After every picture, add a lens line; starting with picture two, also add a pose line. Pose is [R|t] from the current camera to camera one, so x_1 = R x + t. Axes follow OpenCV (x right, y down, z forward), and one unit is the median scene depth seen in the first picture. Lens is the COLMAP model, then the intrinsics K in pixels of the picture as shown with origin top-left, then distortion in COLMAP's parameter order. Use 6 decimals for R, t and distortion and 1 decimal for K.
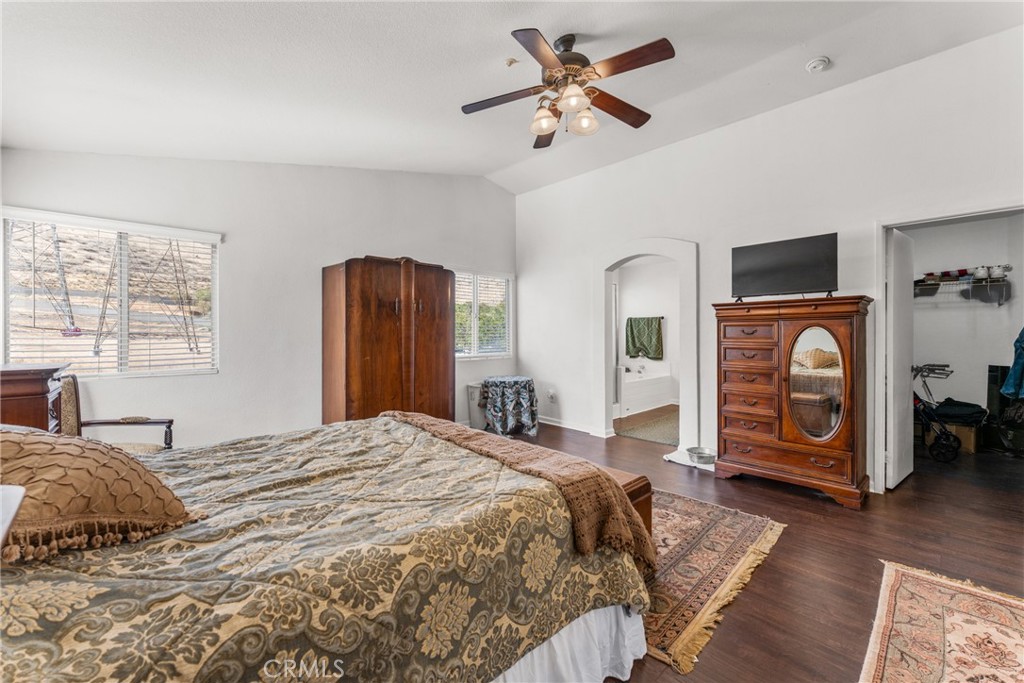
lens RADIAL K [[418.8, 0, 510.3], [0, 418.8, 334.3], [0, 0, 1]] dist [0.000382, -0.000055]
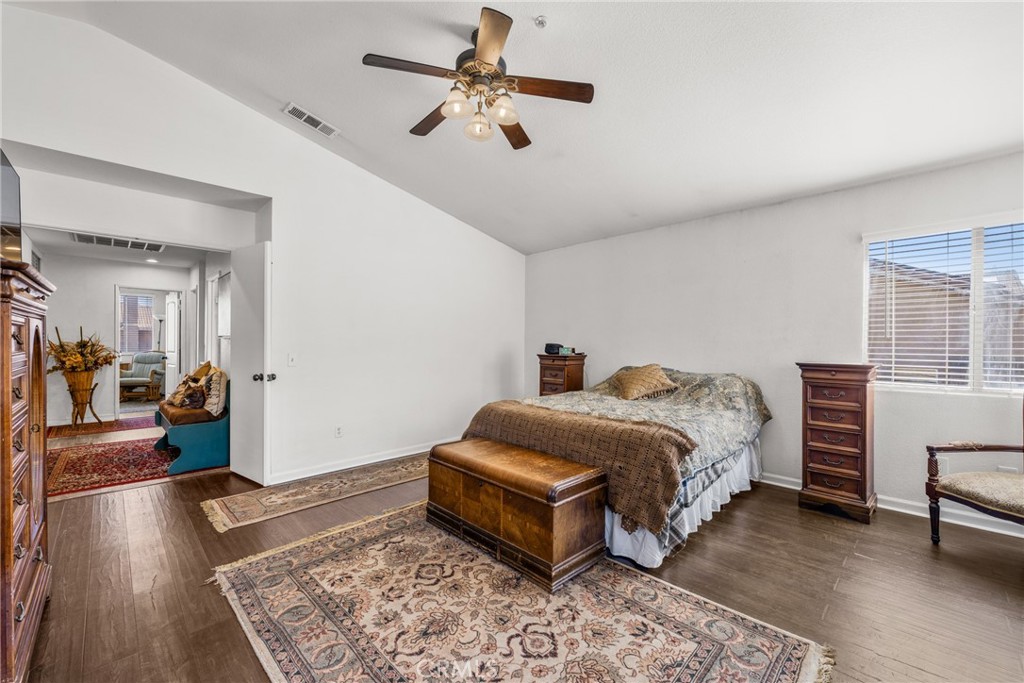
lens RADIAL K [[418.8, 0, 513.8], [0, 418.8, 341.6], [0, 0, 1]] dist [0.000382, -0.000055]
pose [[-0.999808, -0.005843, -0.018723, 0.048036], [-0.005910, 0.999976, 0.003517, -0.003539], [0.018702, 0.003627, -0.999819, 1.231641]]
